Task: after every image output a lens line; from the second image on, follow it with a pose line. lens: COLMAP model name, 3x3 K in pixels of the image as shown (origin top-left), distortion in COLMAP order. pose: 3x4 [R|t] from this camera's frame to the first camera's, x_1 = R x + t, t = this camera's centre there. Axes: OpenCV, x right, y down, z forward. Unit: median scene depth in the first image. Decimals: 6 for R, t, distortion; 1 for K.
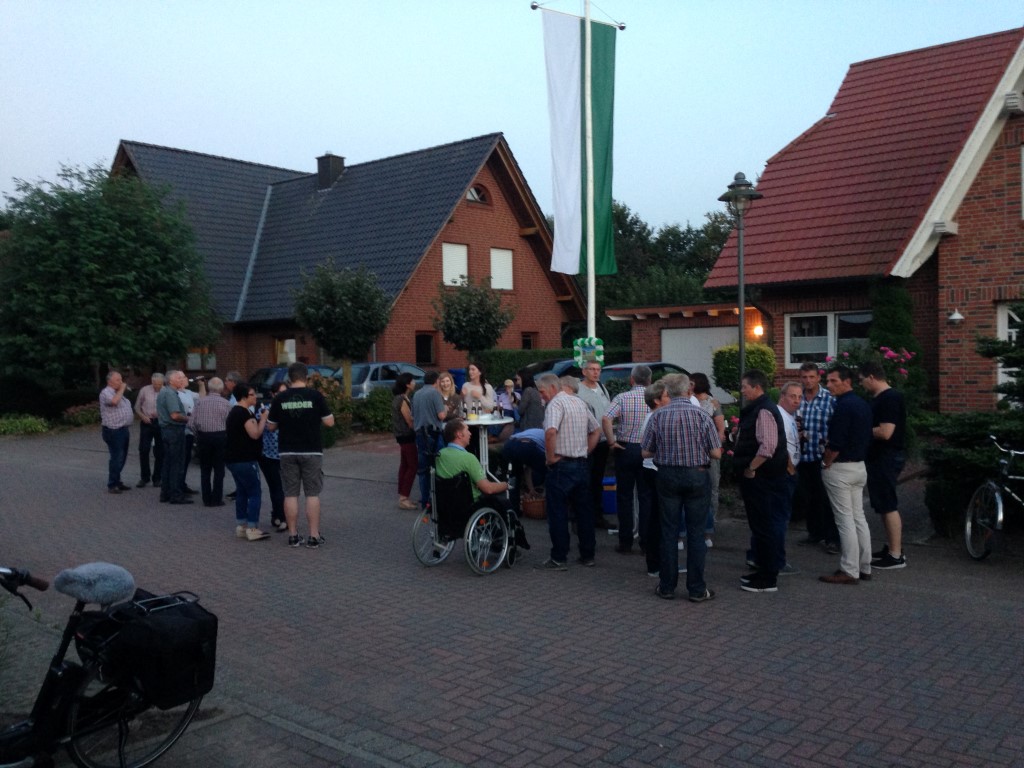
lens RADIAL K [[994.3, 0, 512.0], [0, 994.3, 384.0], [0, 0, 1]] dist [0.298227, -0.323428]
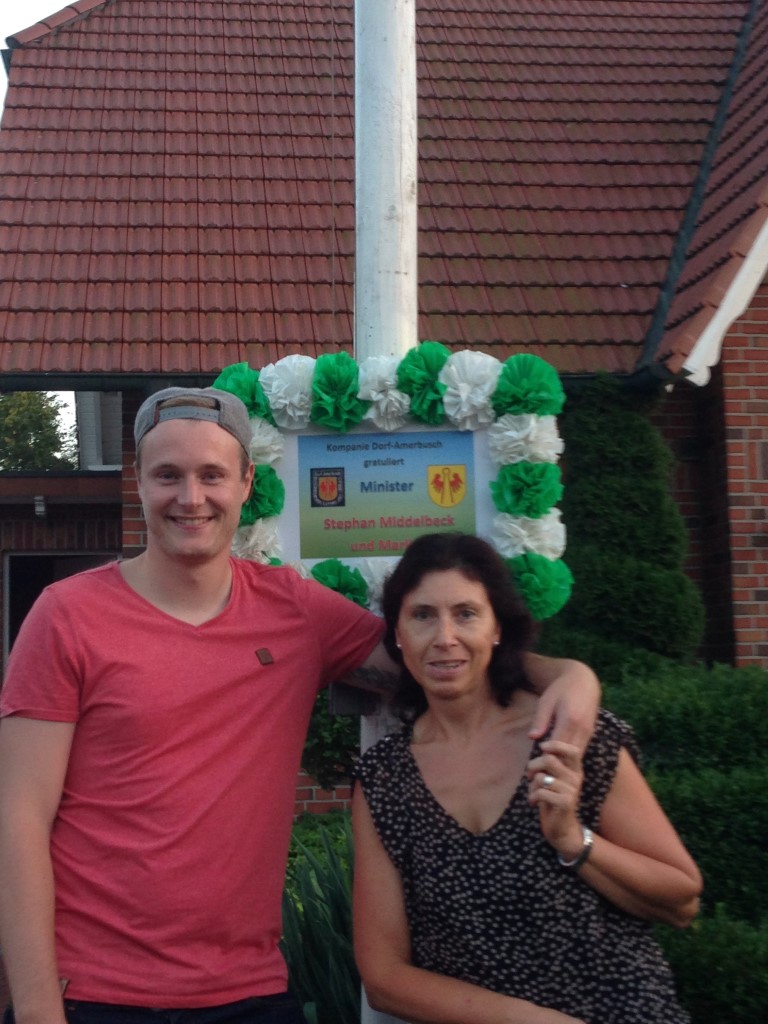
lens RADIAL K [[1669.3, 0, 384.0], [0, 1669.3, 512.0], [0, 0, 1]] dist [-0.015670, -0.011538]
pose [[0.687148, 0.080434, 0.722051, -0.051386], [0.011576, 0.992514, -0.121579, -0.003925], [-0.726425, 0.091901, 0.681073, 0.720452]]
